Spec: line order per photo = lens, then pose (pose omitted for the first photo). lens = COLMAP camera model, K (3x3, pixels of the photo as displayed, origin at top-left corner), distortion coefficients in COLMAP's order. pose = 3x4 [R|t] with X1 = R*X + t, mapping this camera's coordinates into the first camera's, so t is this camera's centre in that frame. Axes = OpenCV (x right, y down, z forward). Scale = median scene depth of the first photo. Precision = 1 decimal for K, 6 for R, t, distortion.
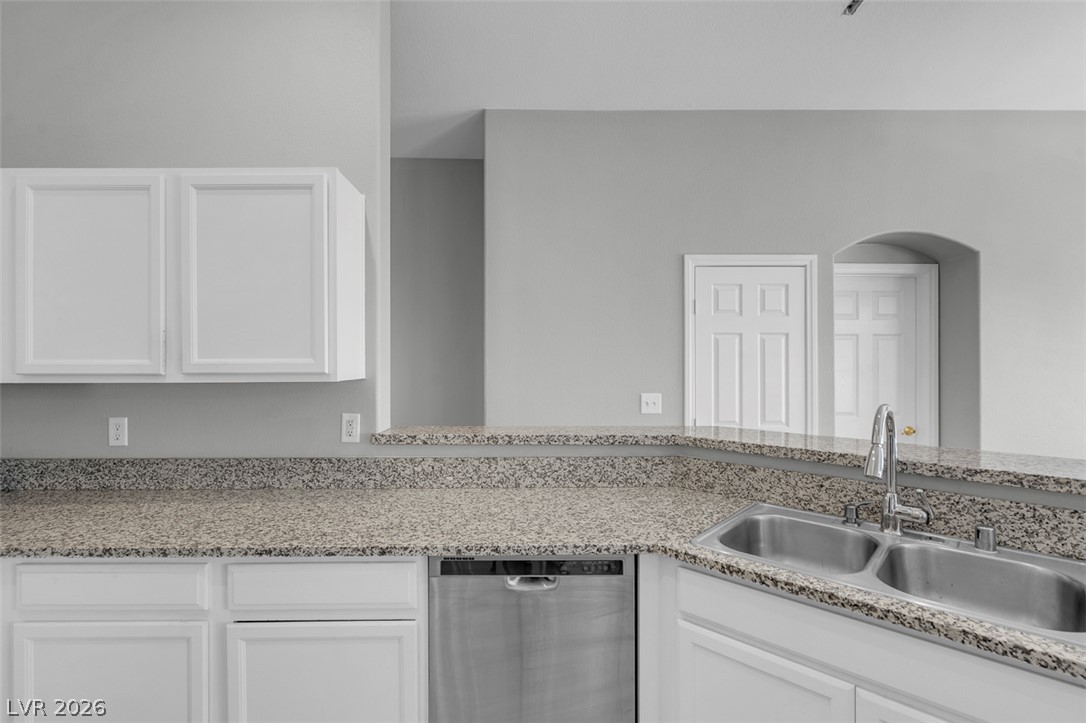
lens RADIAL K [[498.1, 0, 525.5], [0, 498.1, 362.7], [0, 0, 1]] dist [-0.000869, 0.000042]
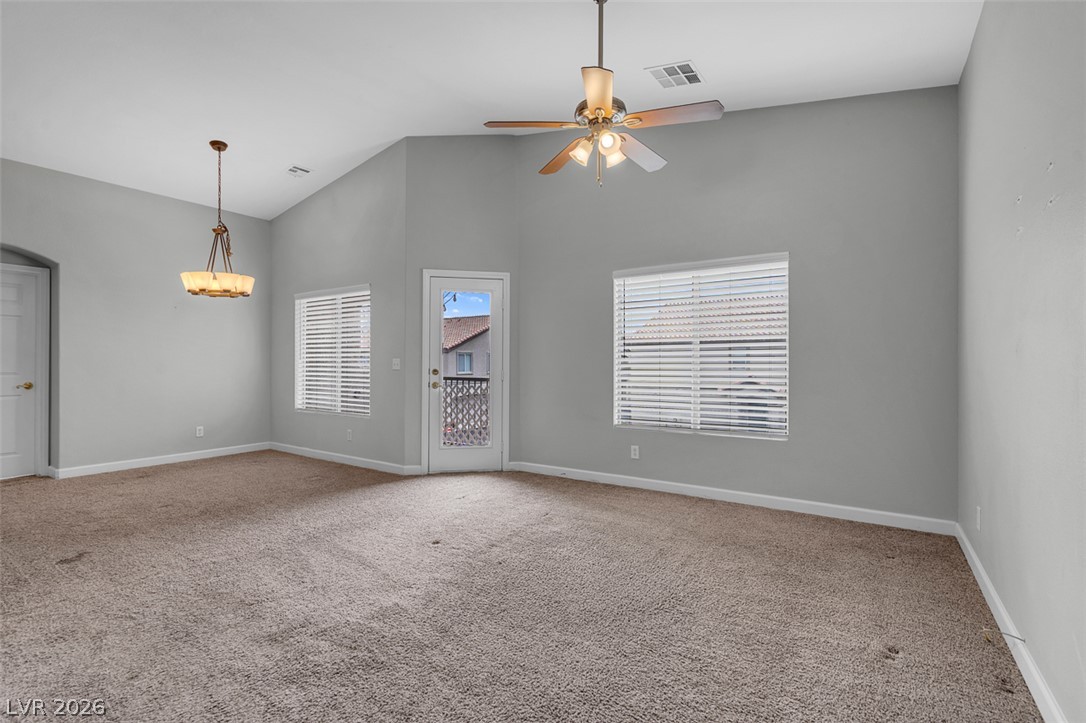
lens RADIAL K [[492.7, 0, 532.8], [0, 492.7, 359.6], [0, 0, 1]] dist [-0.000279, 0.000563]
pose [[0.578993, 0.004512, 0.815320, 0.817987], [-0.002503, 0.999990, -0.003756, 0.114987], [-0.815328, 0.000134, 0.578999, -1.645617]]
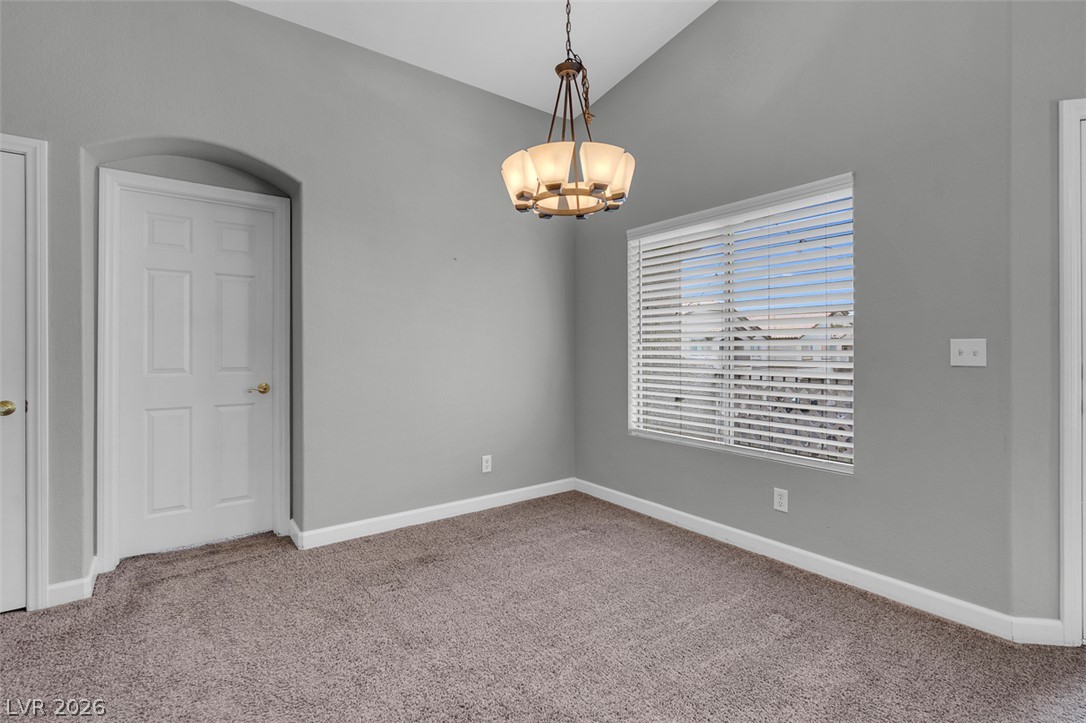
lens RADIAL K [[501.7, 0, 529.8], [0, 501.7, 348.2], [0, 0, 1]] dist [0.000317, 0.000285]
pose [[0.814553, -0.000536, 0.580089, 1.127276], [0.001748, 0.999997, -0.001530, 0.122024], [-0.580087, 0.002261, 0.814551, 0.034679]]
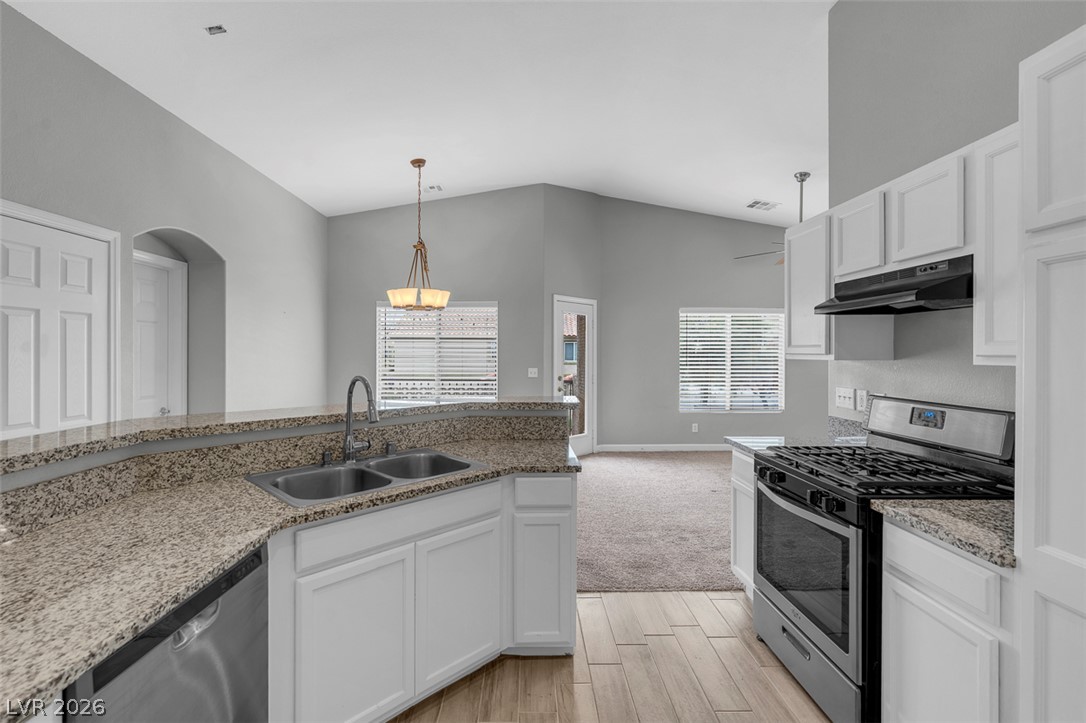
lens RADIAL K [[494.0, 0, 539.6], [0, 494.0, 350.1], [0, 0, 1]] dist [0.000387, 0.000626]
pose [[-0.007886, 0.005333, 0.999955, -0.545017], [-0.003925, 0.999978, -0.005364, 0.009743], [-0.999961, -0.003967, -0.007865, 0.331317]]
